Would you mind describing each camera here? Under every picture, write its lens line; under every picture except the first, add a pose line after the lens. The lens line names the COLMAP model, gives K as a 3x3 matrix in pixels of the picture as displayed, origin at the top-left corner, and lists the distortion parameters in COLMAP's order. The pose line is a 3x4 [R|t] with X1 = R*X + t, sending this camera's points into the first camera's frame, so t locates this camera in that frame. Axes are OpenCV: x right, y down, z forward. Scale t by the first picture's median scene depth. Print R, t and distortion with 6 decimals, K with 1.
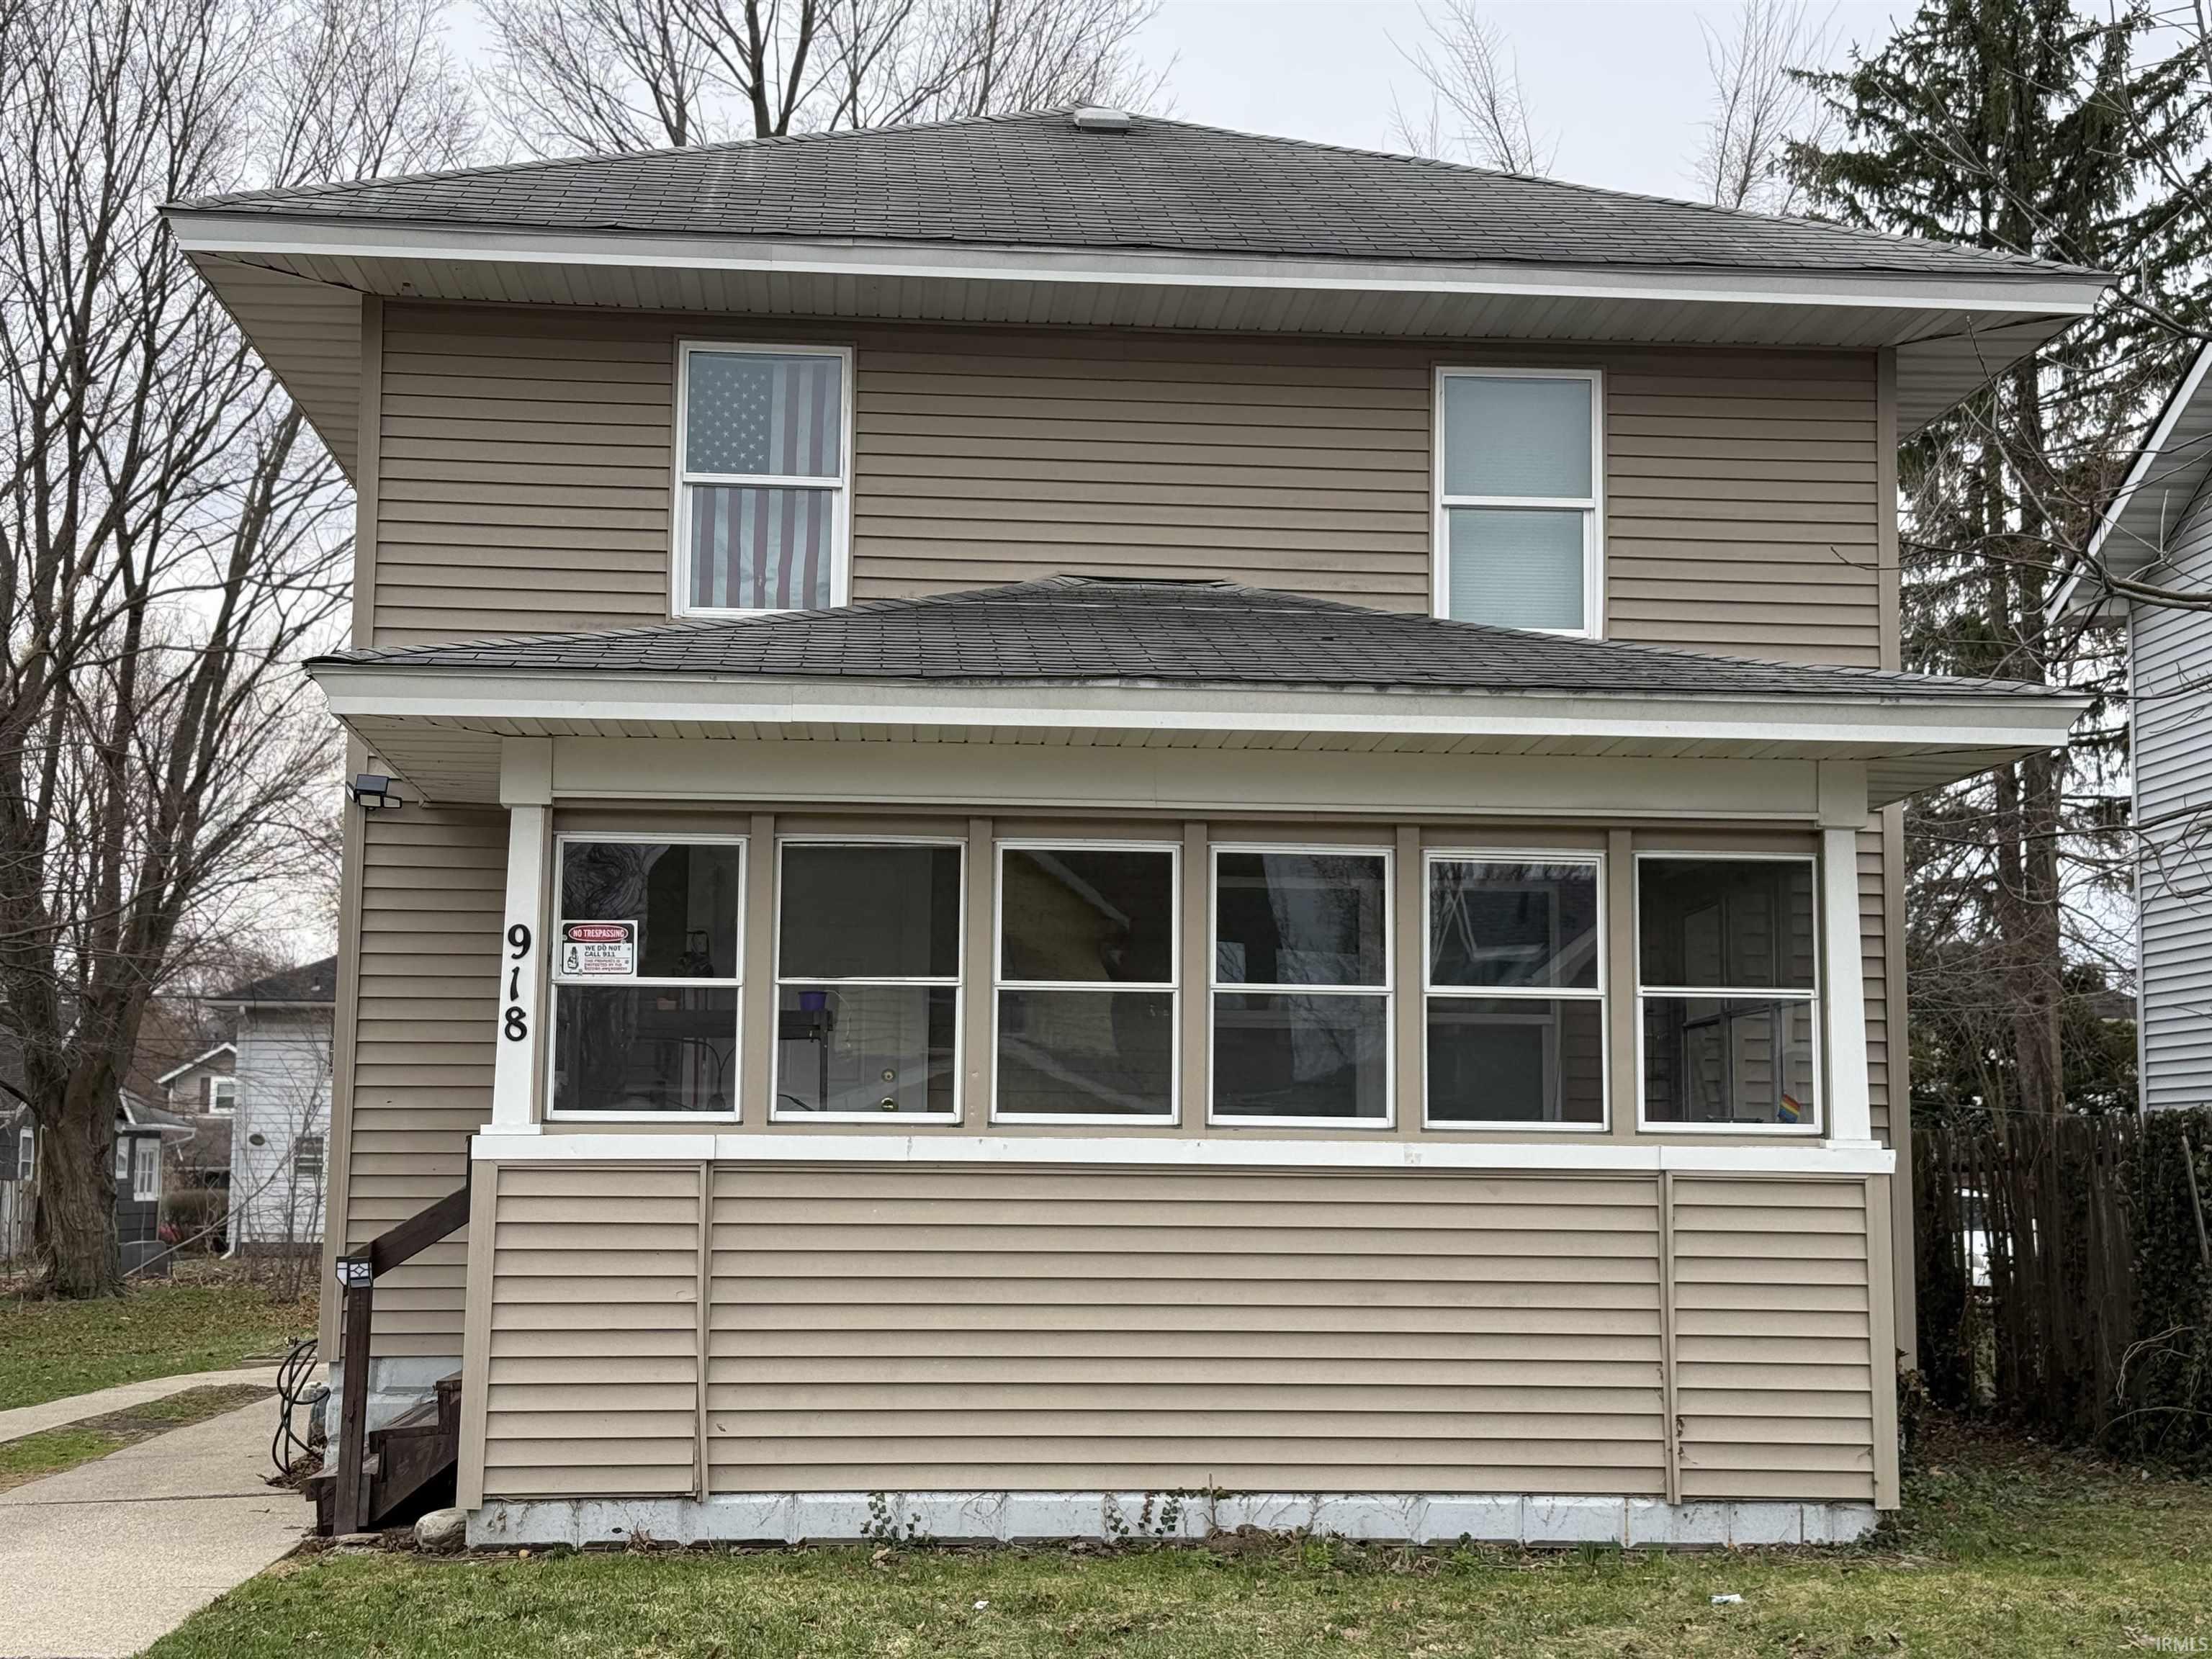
lens RADIAL K [[2780.7, 0, 1105.1], [0, 2780.7, 842.0], [0, 0, 1]] dist [0.089135, 0.000000]
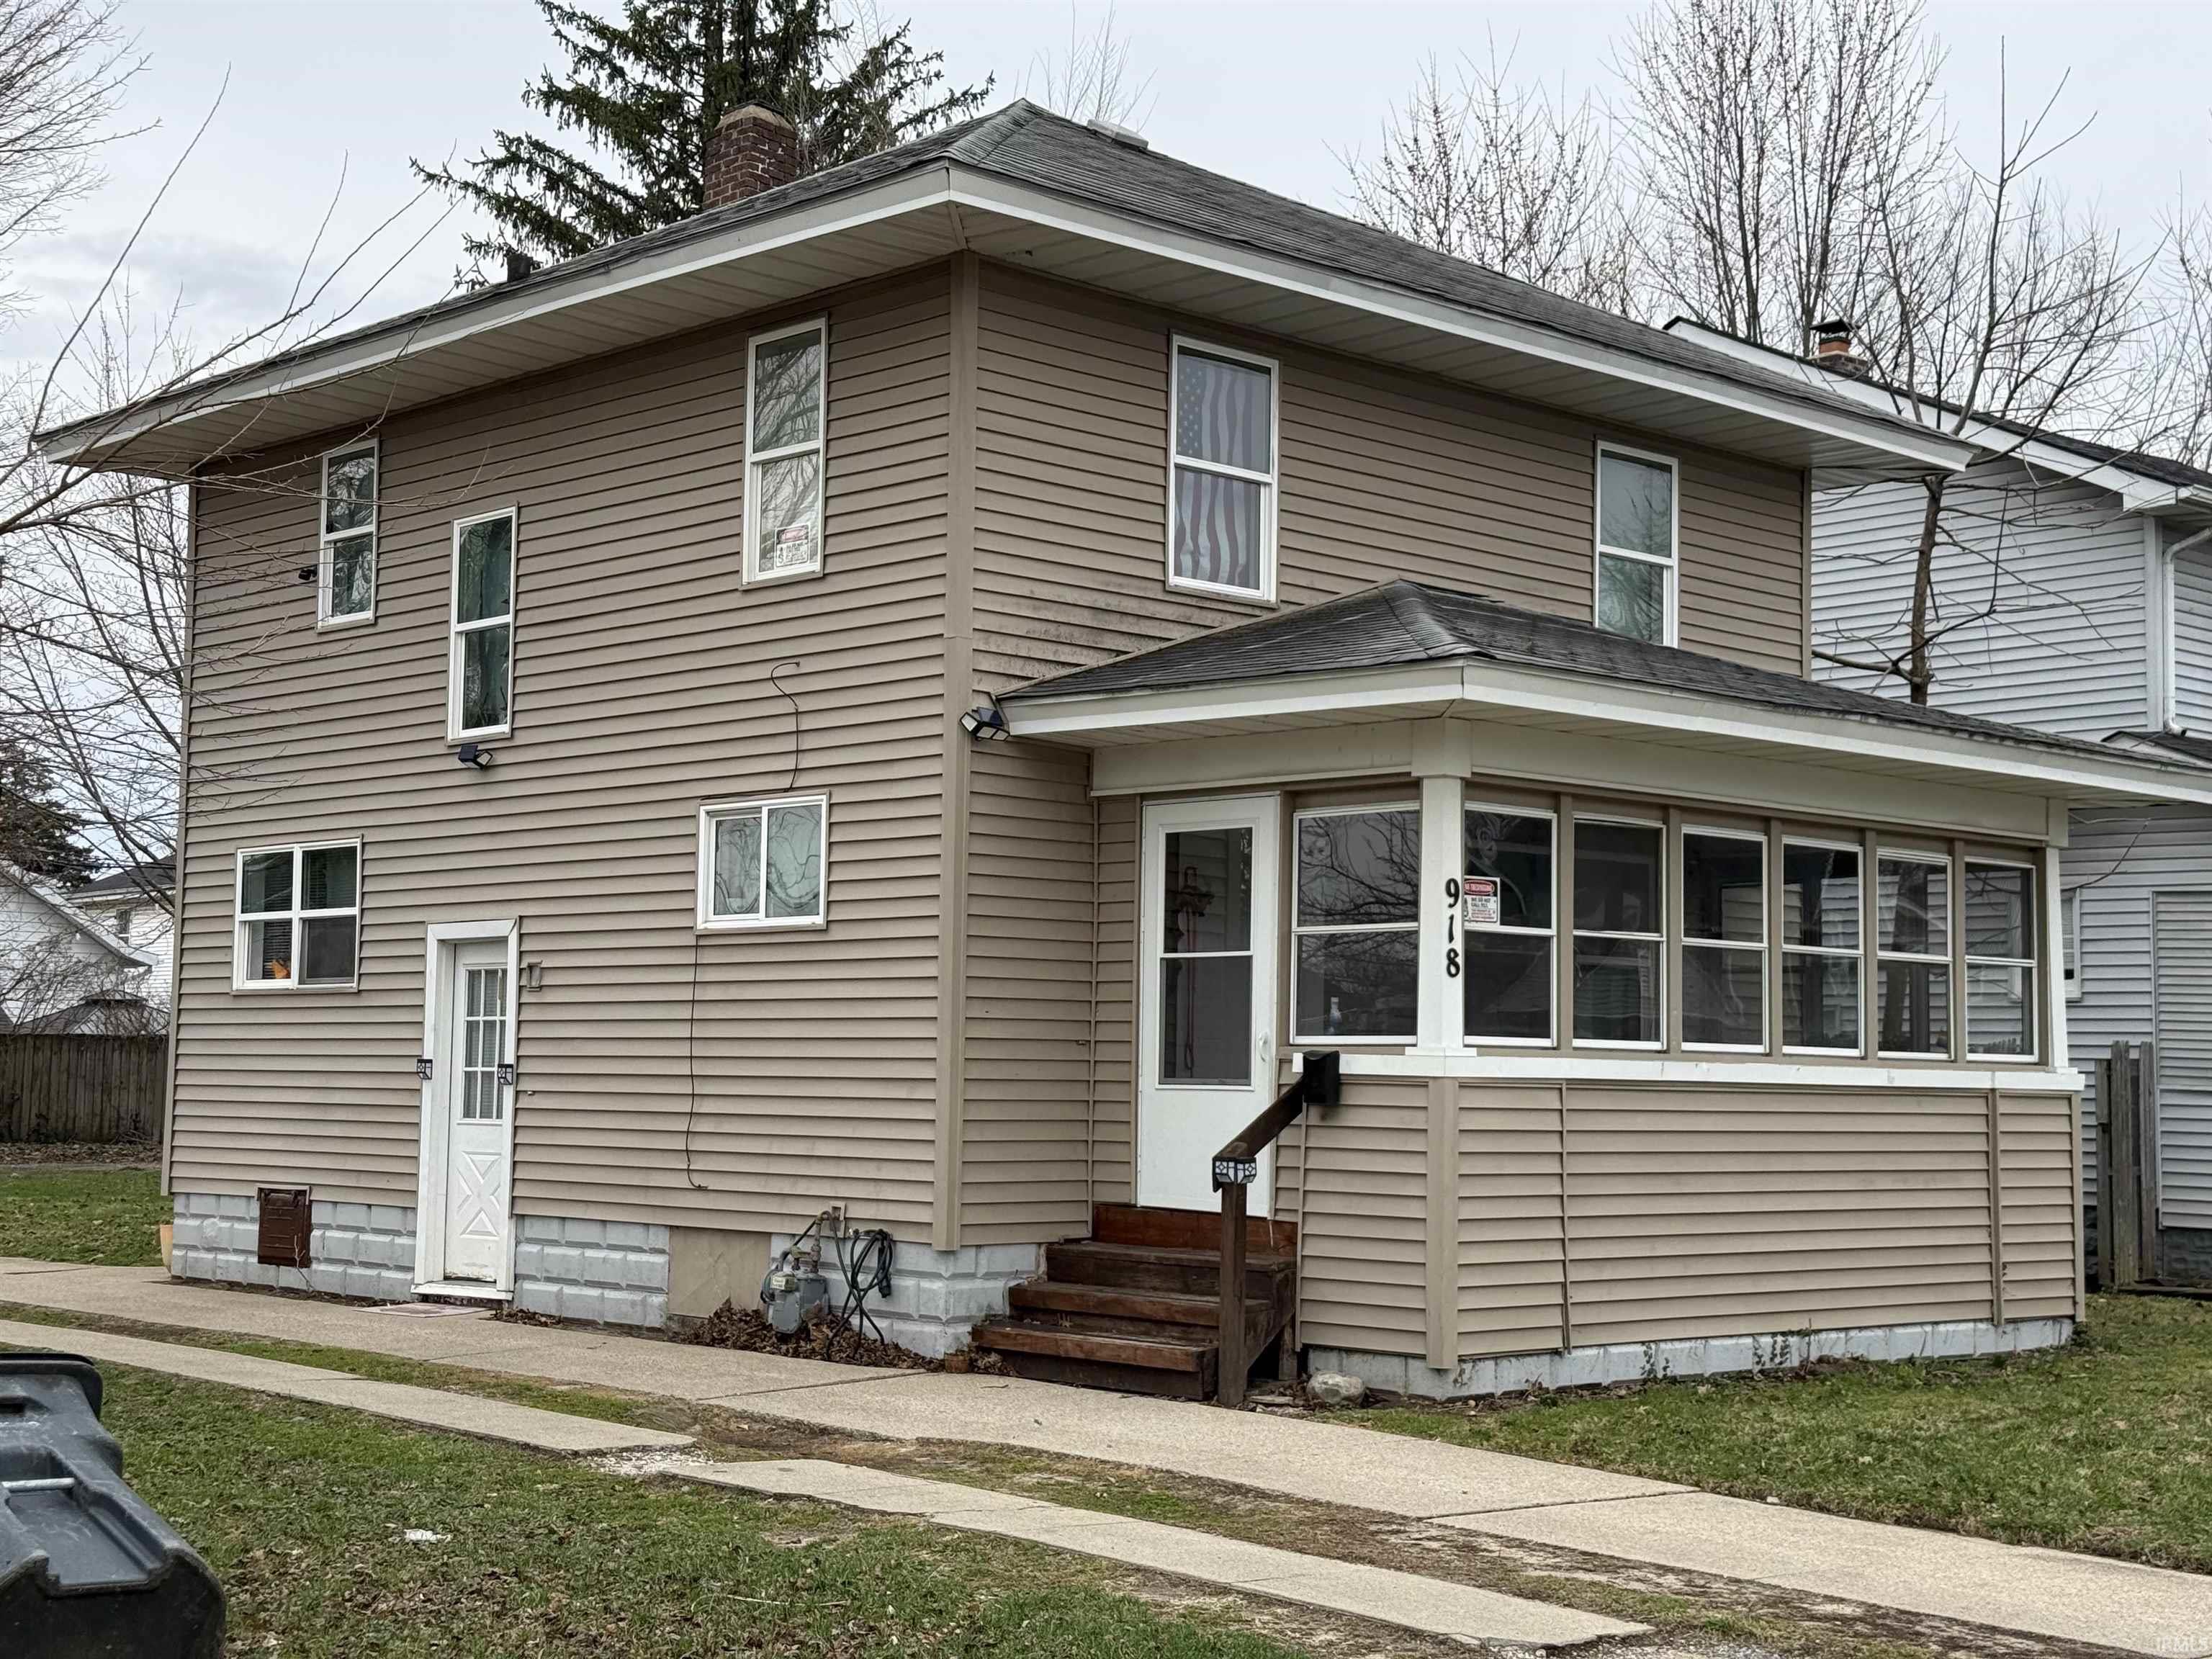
lens RADIAL K [[3075.8, 0, 1108.5], [0, 3075.8, 822.9], [0, 0, 1]] dist [-0.045884, 0.000000]
pose [[0.801794, 0.057521, 0.594826, -1.079416], [-0.089646, 0.995671, 0.024555, -0.012057], [-0.590839, -0.073012, 0.803479, 0.049609]]
